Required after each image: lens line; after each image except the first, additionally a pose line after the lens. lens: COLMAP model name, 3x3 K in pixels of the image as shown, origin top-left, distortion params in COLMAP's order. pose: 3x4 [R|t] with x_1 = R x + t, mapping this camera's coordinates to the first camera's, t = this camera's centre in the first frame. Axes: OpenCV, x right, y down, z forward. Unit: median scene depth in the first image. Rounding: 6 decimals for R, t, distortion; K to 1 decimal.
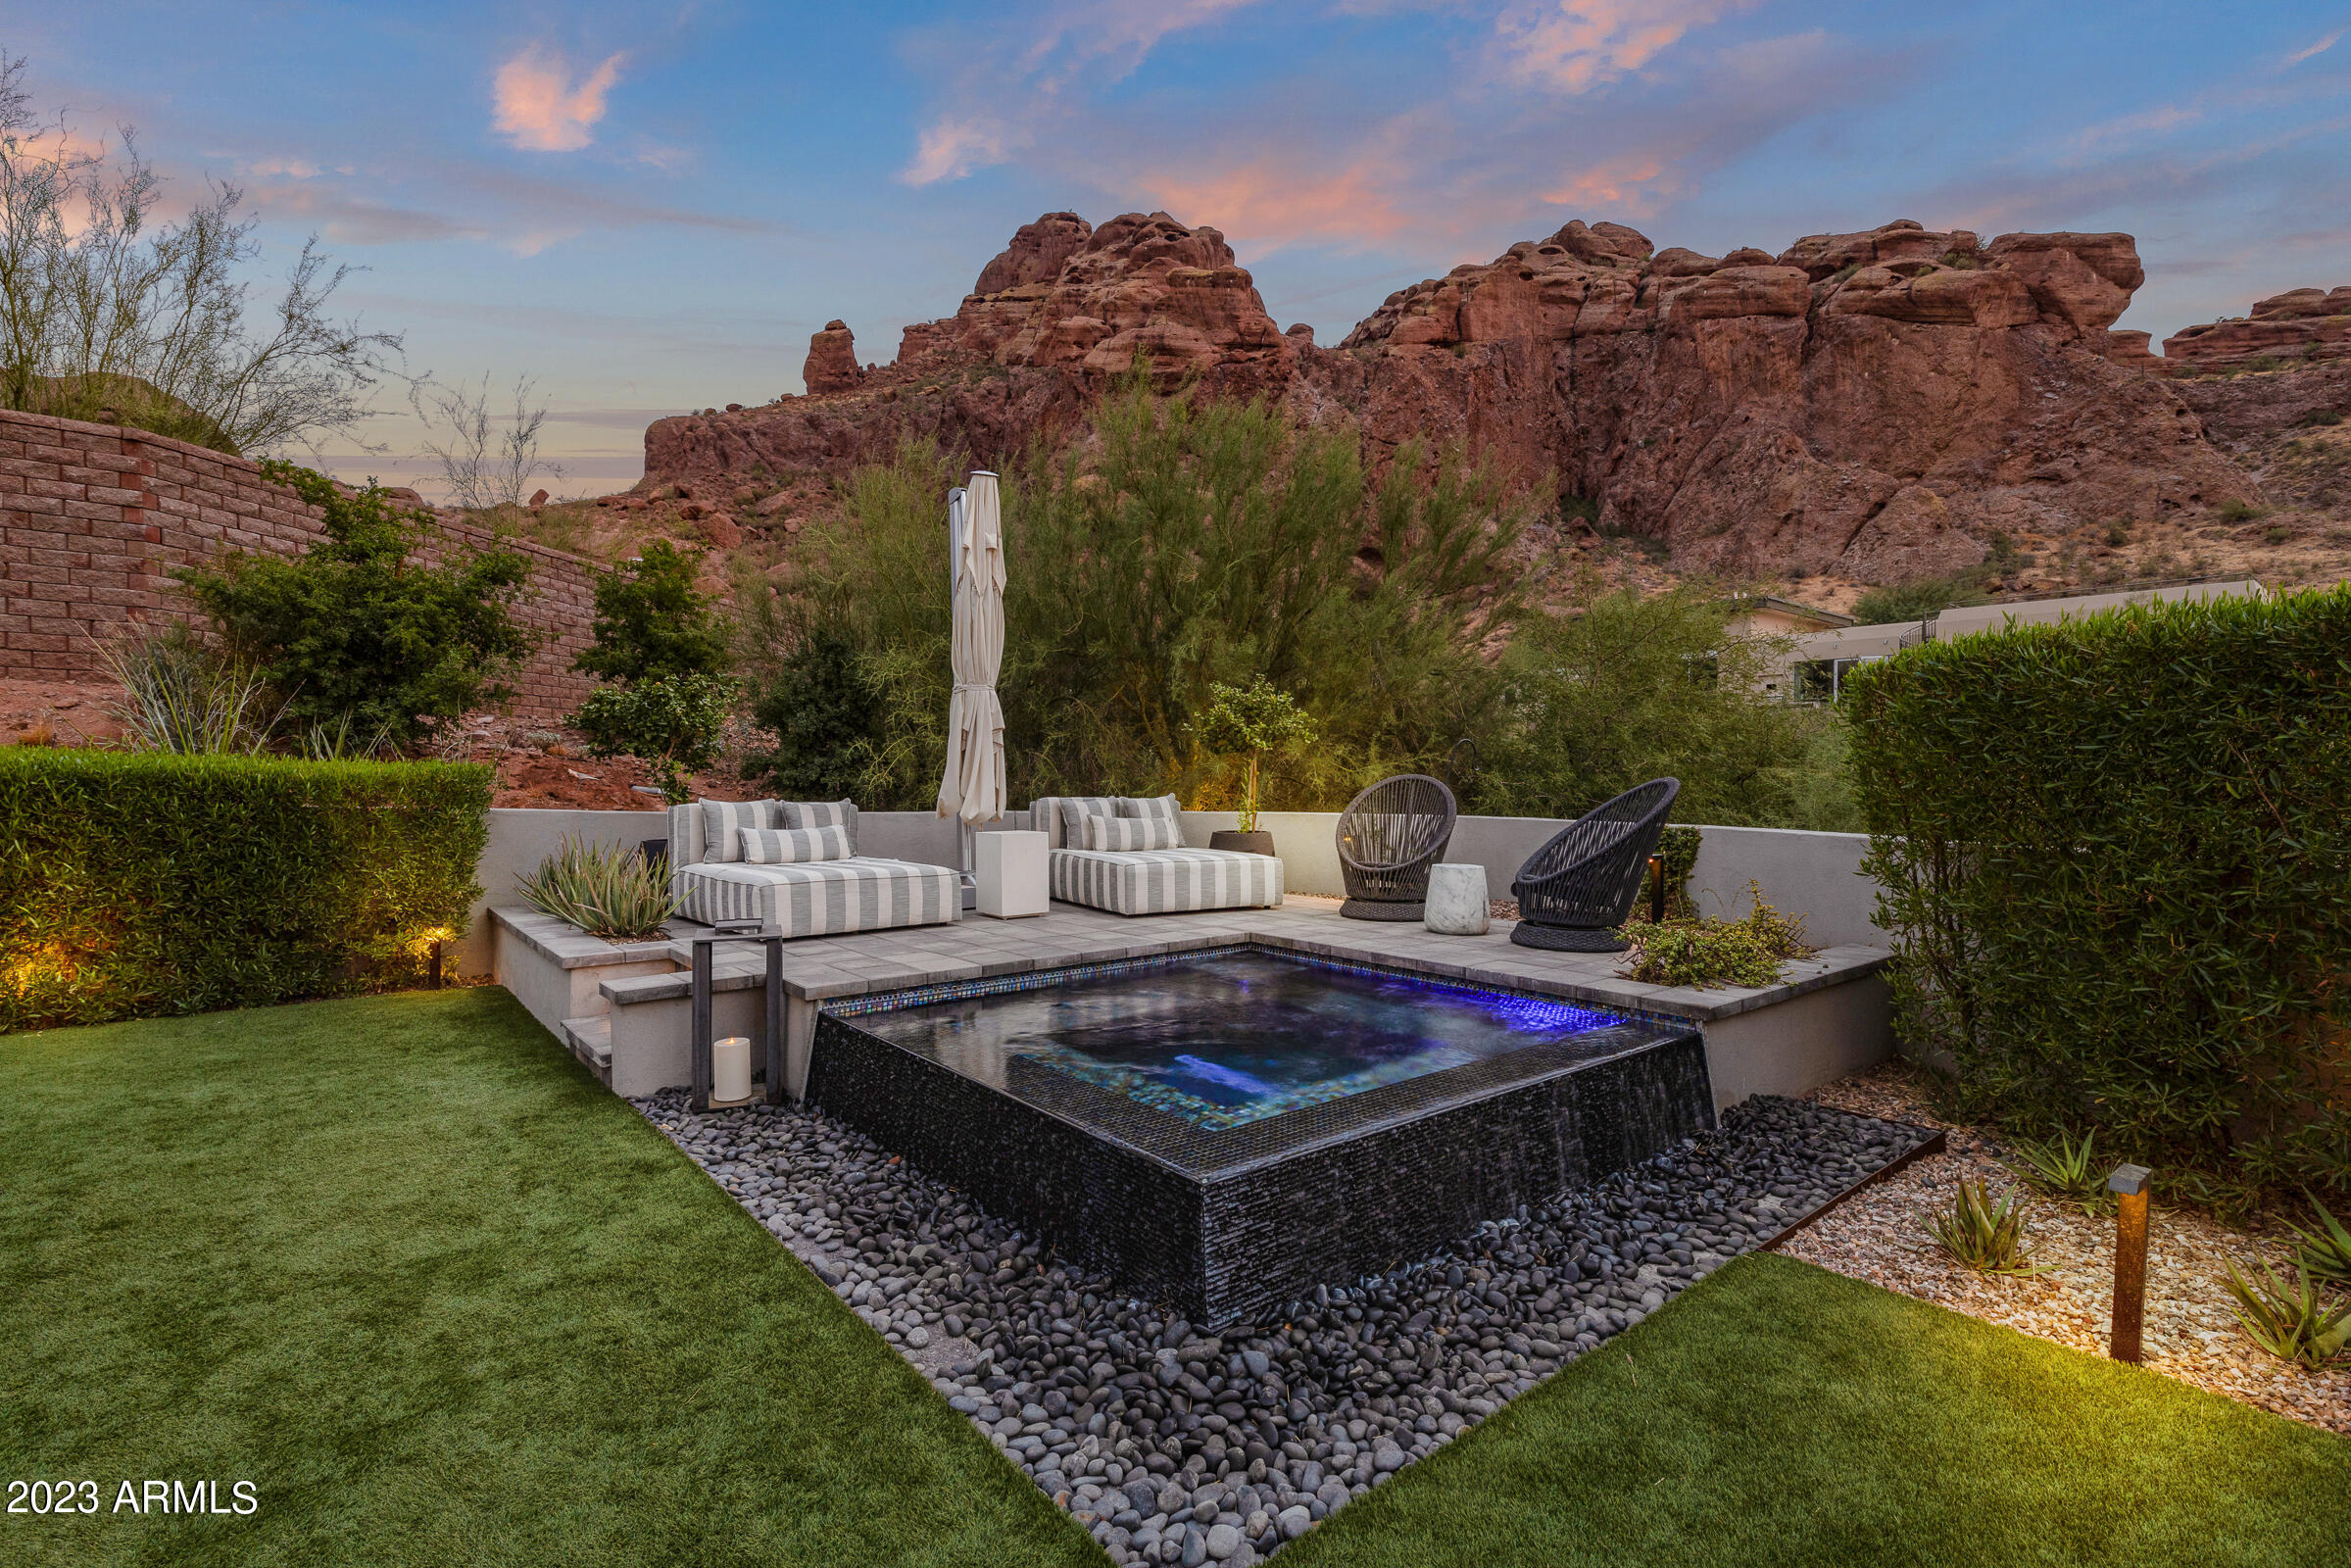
lens RADIAL K [[1059.7, 0, 1177.5], [0, 1059.7, 780.2], [0, 0, 1]] dist [0.004759, -0.000923]
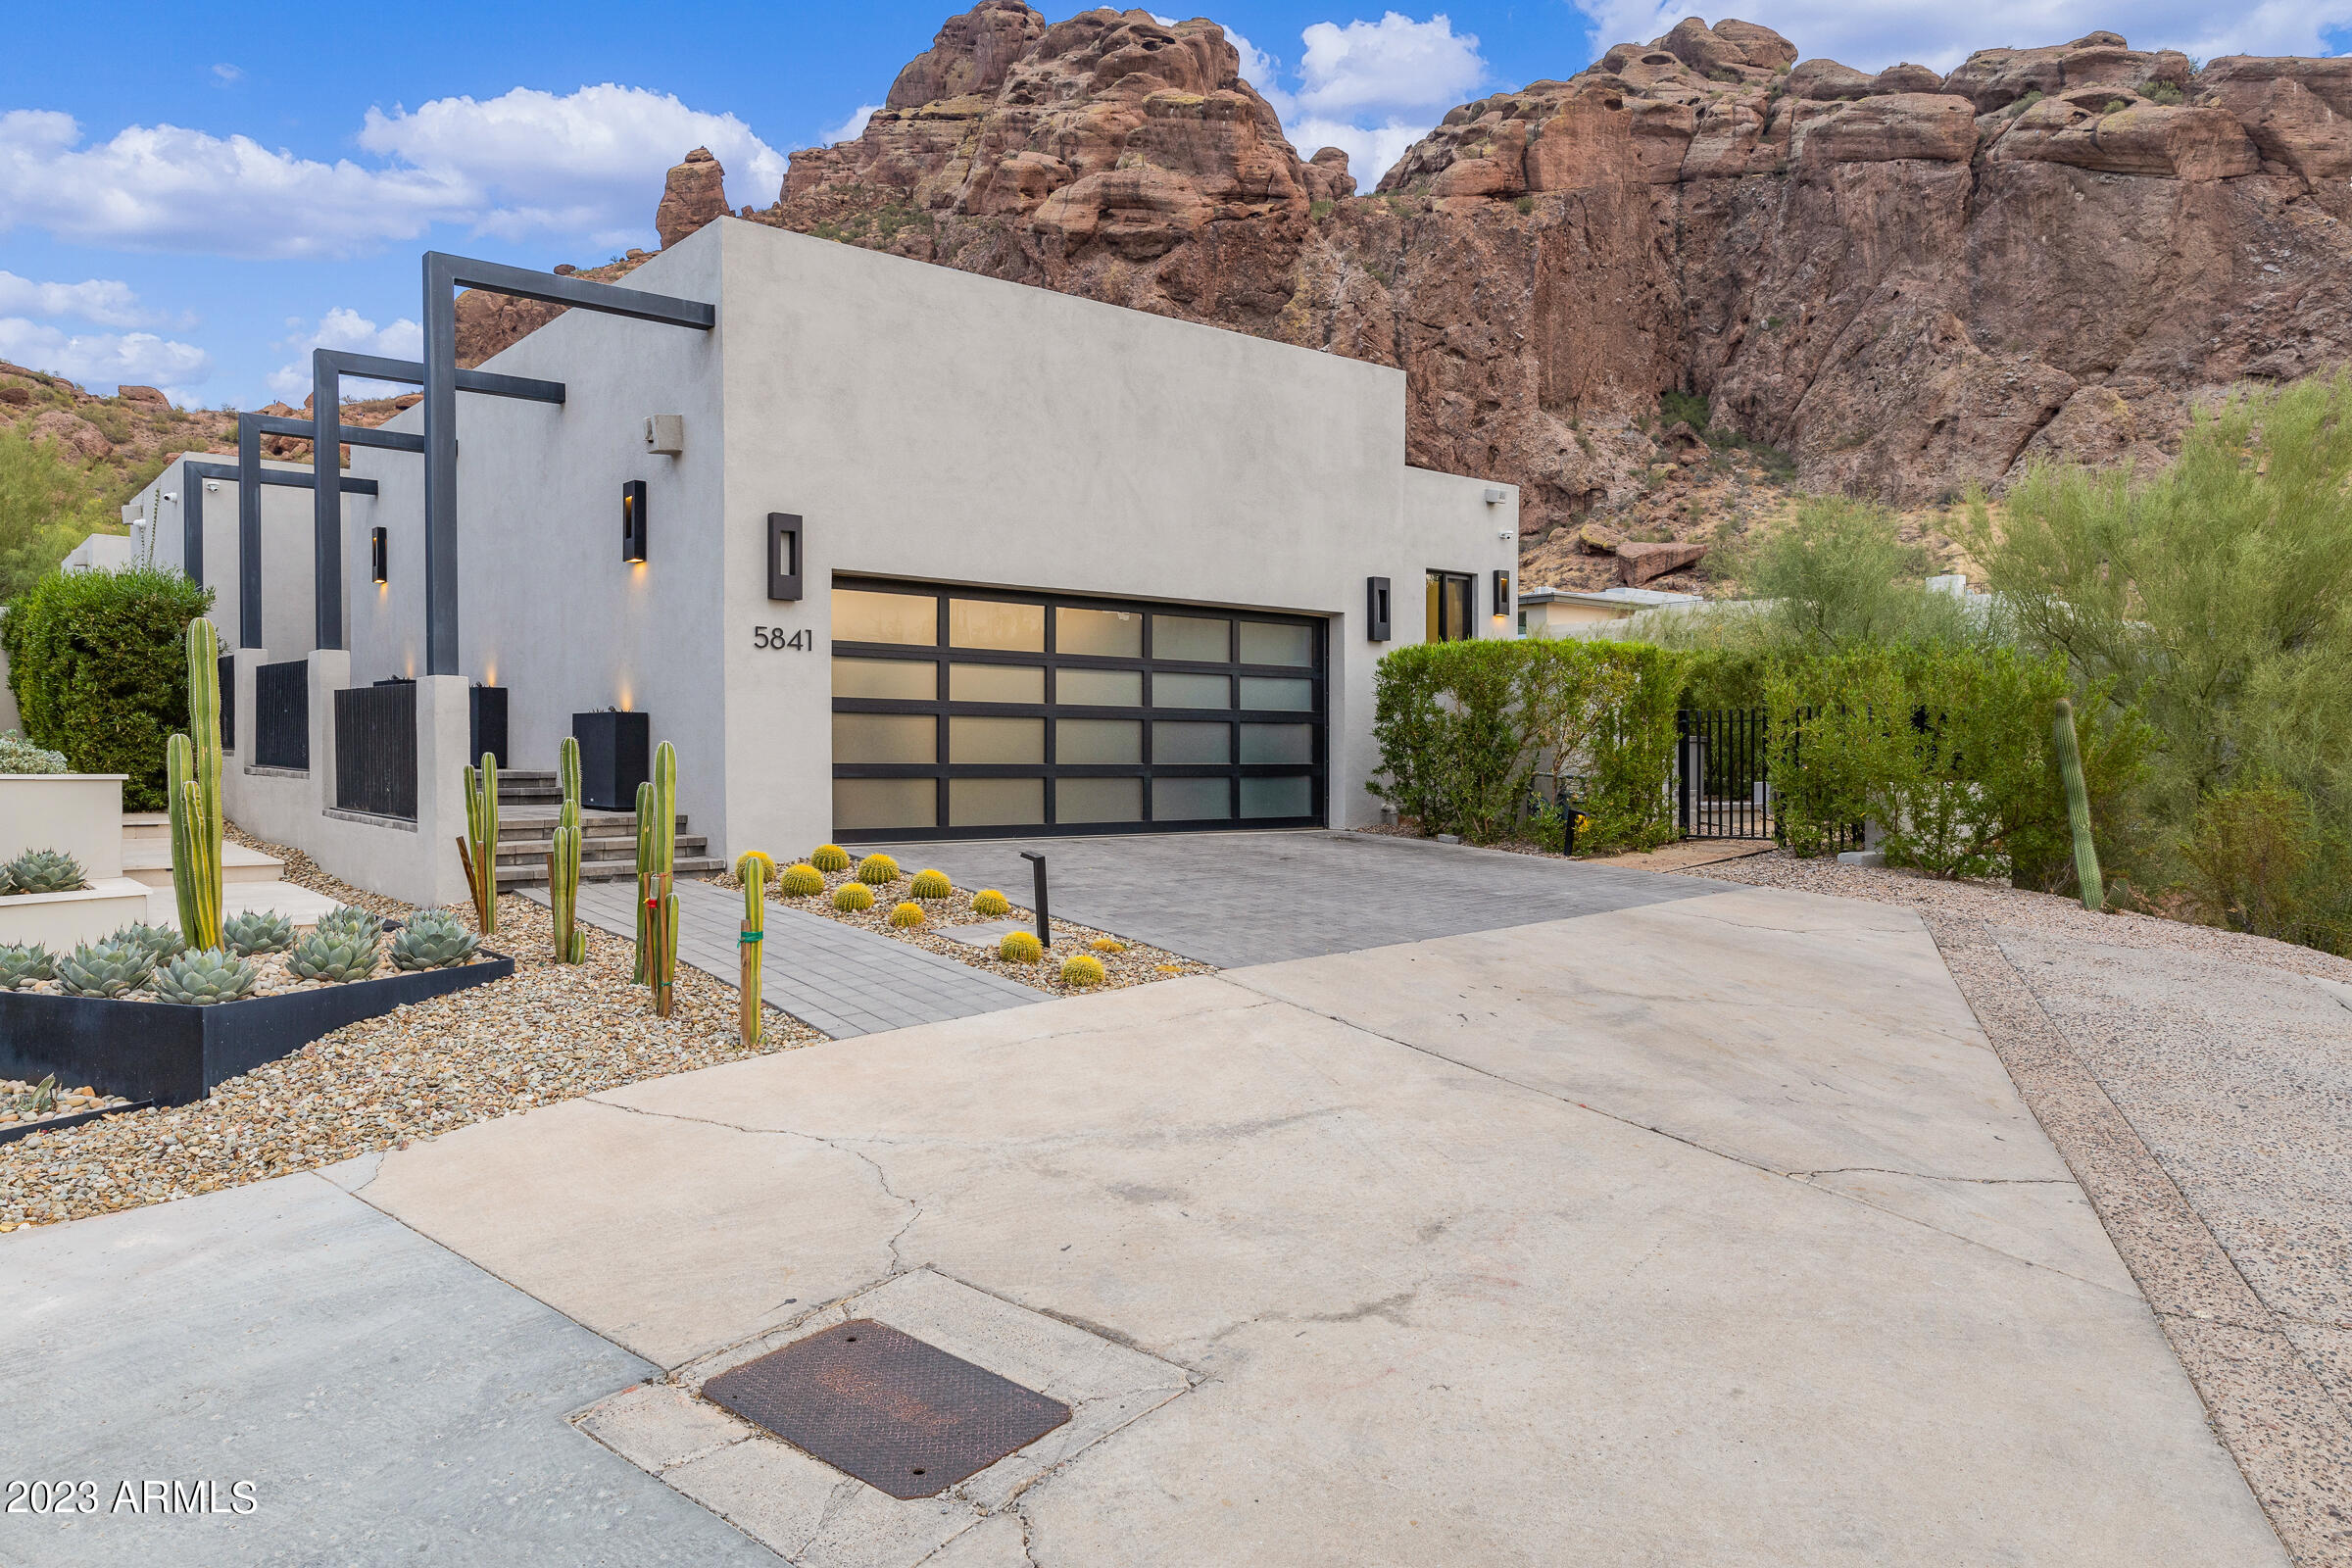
lens RADIAL K [[1633.1, 0, 1171.8], [0, 1633.1, 780.5], [0, 0, 1]] dist [0.010817, 0.003311]
pose [[0.999959, -0.003100, -0.008505, 0.020208], [0.003085, 0.999994, -0.001770, 0.011498], [0.008510, 0.001743, 0.999962, -0.180454]]
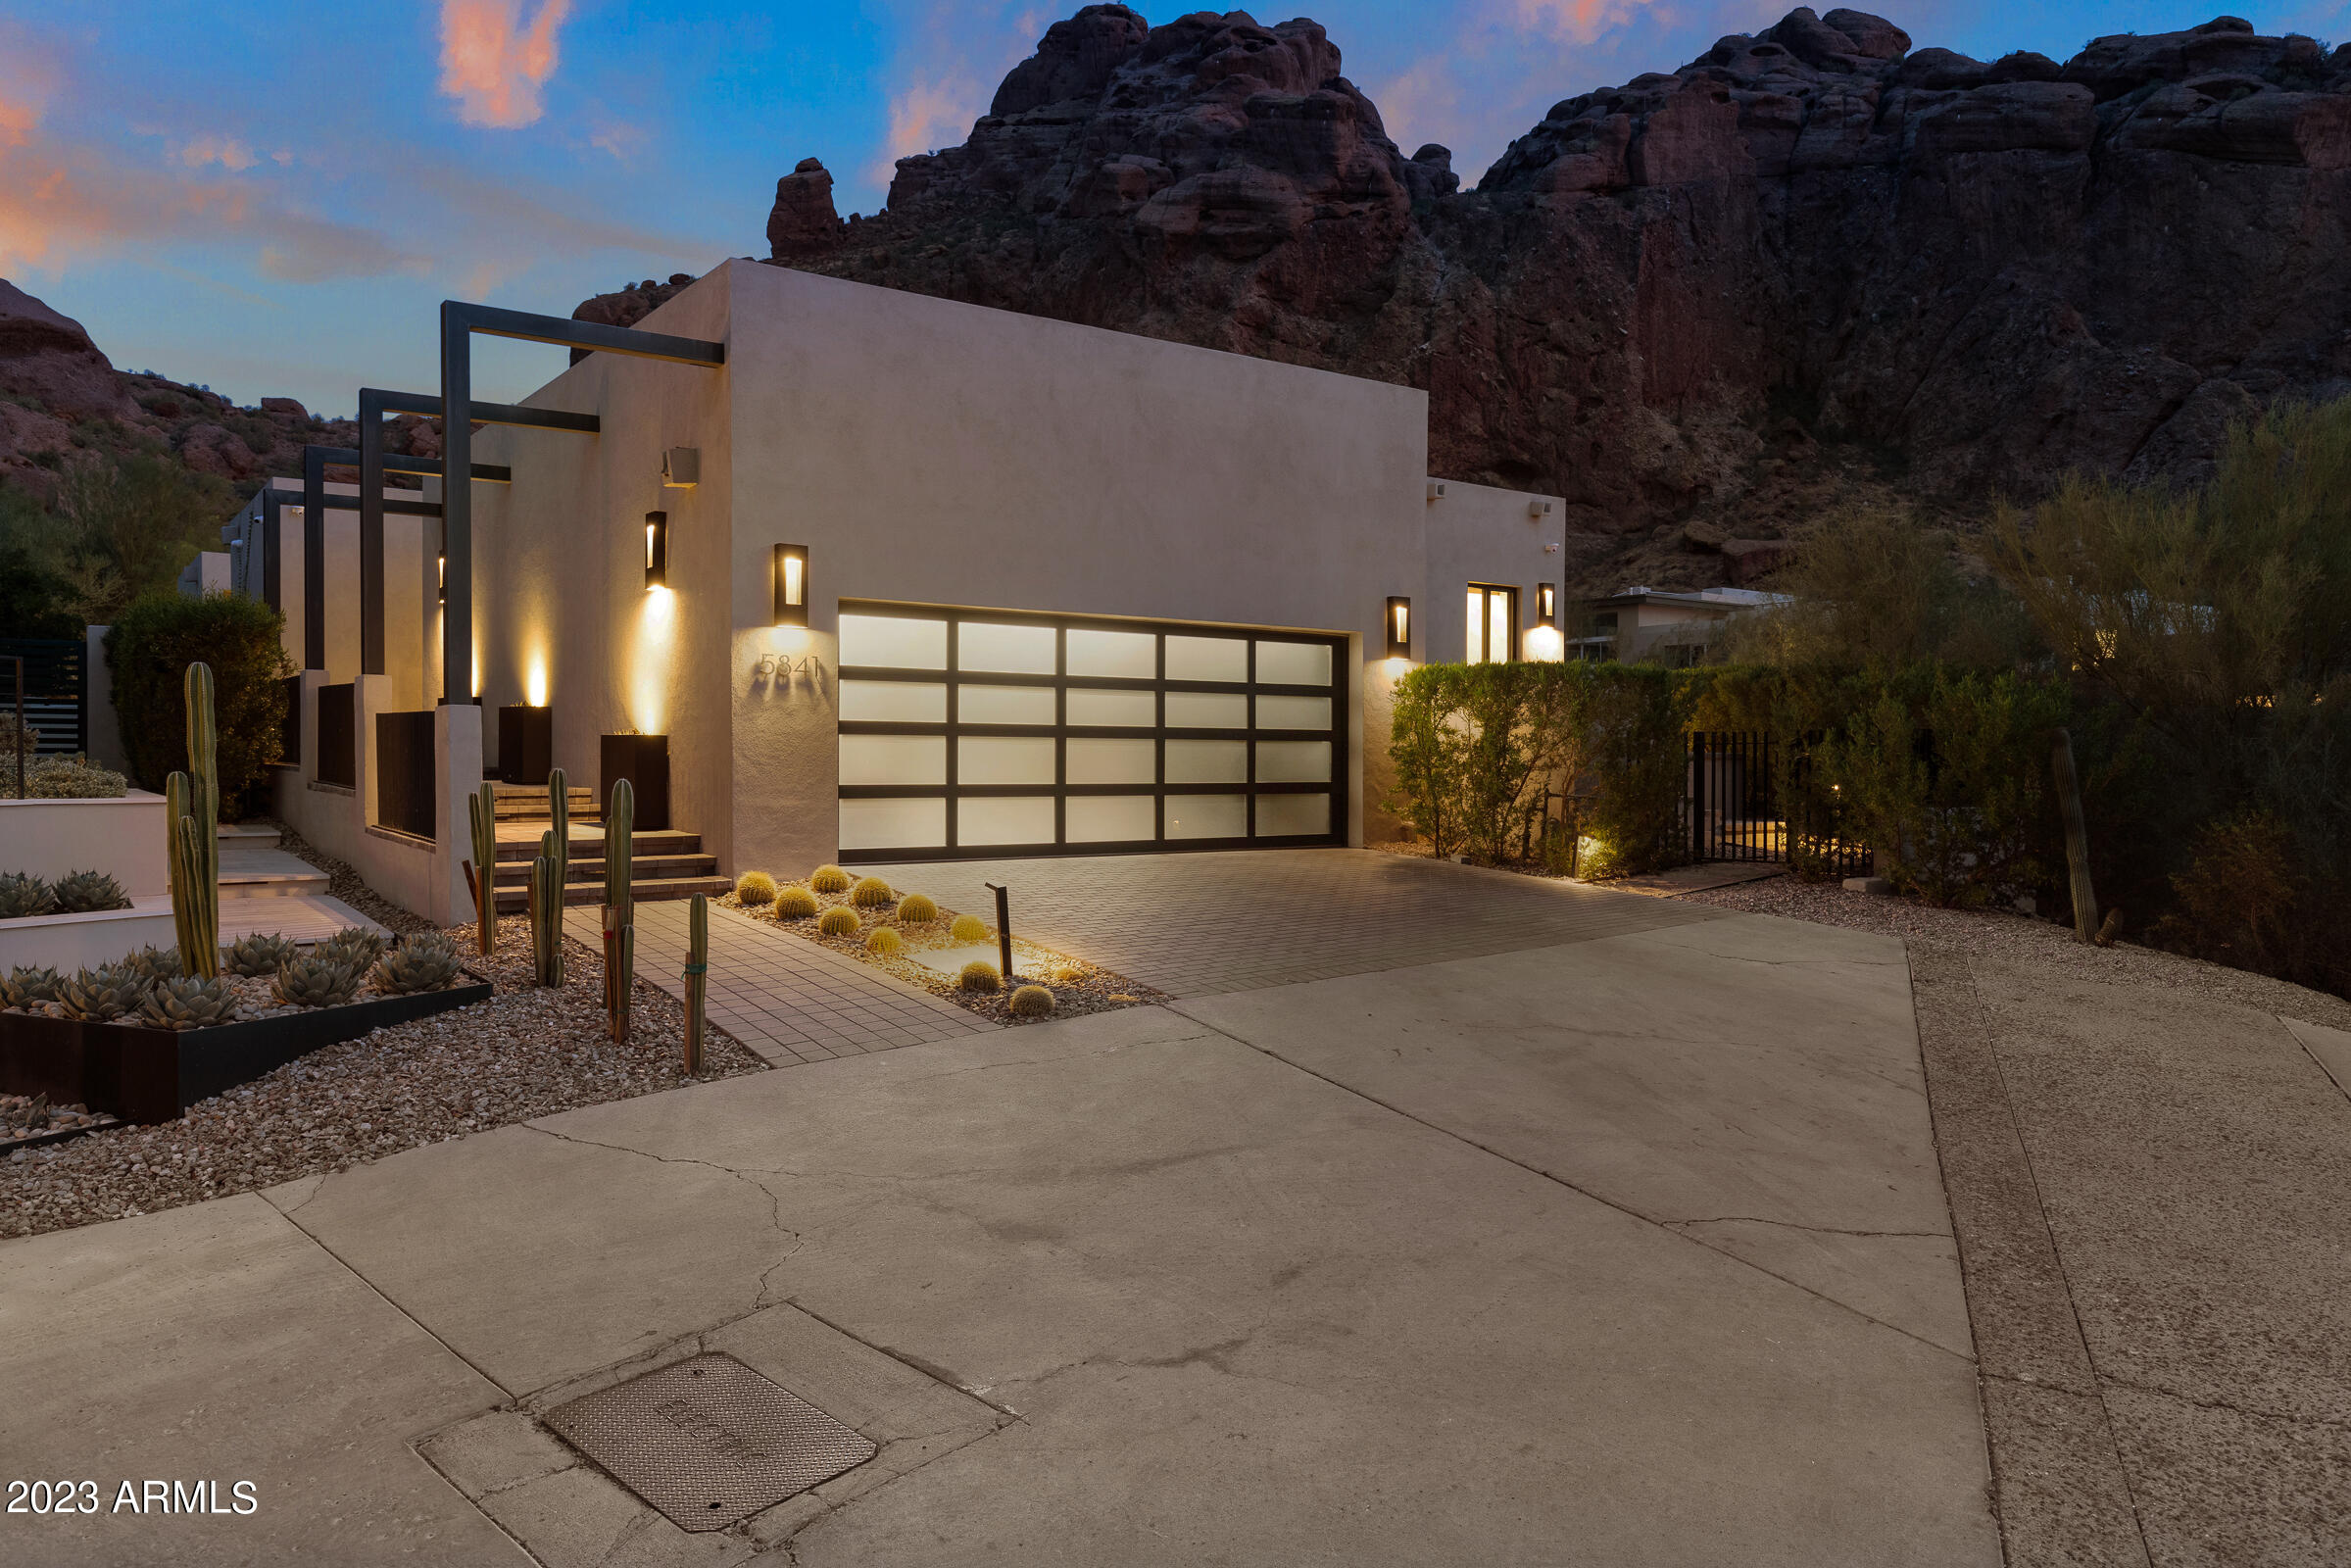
lens RADIAL K [[1627.6, 0, 1175.5], [0, 1627.6, 784.0], [0, 0, 1]] dist [-0.002819, -0.004519]
pose [[0.997691, 0.001812, -0.067899, 0.022400], [-0.001690, 0.999997, 0.001850, 0.010945], [0.067902, -0.001731, 0.997690, -0.180825]]
